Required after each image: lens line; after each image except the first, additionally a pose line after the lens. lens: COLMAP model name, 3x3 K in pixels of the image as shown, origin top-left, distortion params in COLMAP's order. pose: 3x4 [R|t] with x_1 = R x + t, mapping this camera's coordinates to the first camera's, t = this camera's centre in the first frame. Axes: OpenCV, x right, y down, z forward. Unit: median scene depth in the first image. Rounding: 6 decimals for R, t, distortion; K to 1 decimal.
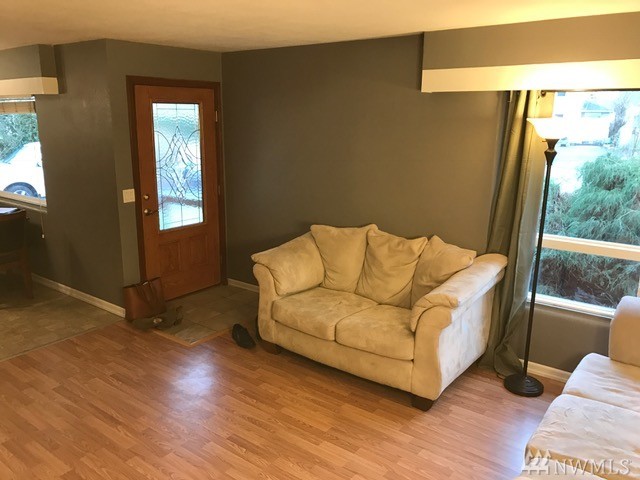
lens RADIAL K [[529.0, 0, 317.6], [0, 529.0, 242.1], [0, 0, 1]] dist [0.037155, -0.038801]
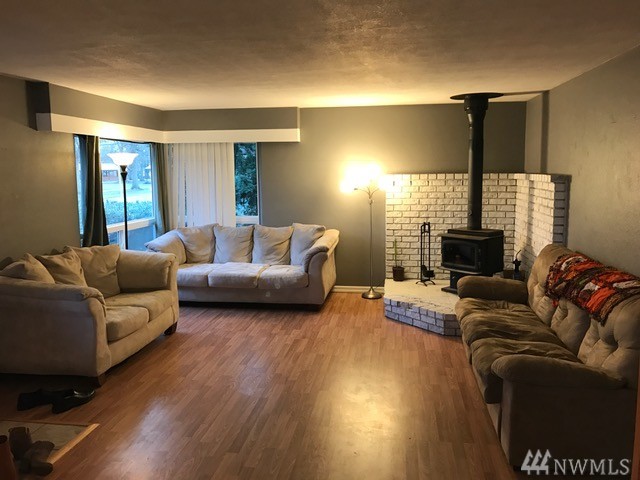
lens RADIAL K [[529.0, 0, 318.8], [0, 529.0, 238.3], [0, 0, 1]] dist [0.037155, -0.038801]
pose [[-0.501066, -0.113900, 0.857881, -1.333583], [0.199183, 0.949509, 0.242403, -0.248409], [-0.842175, 0.292335, -0.453080, 1.249265]]
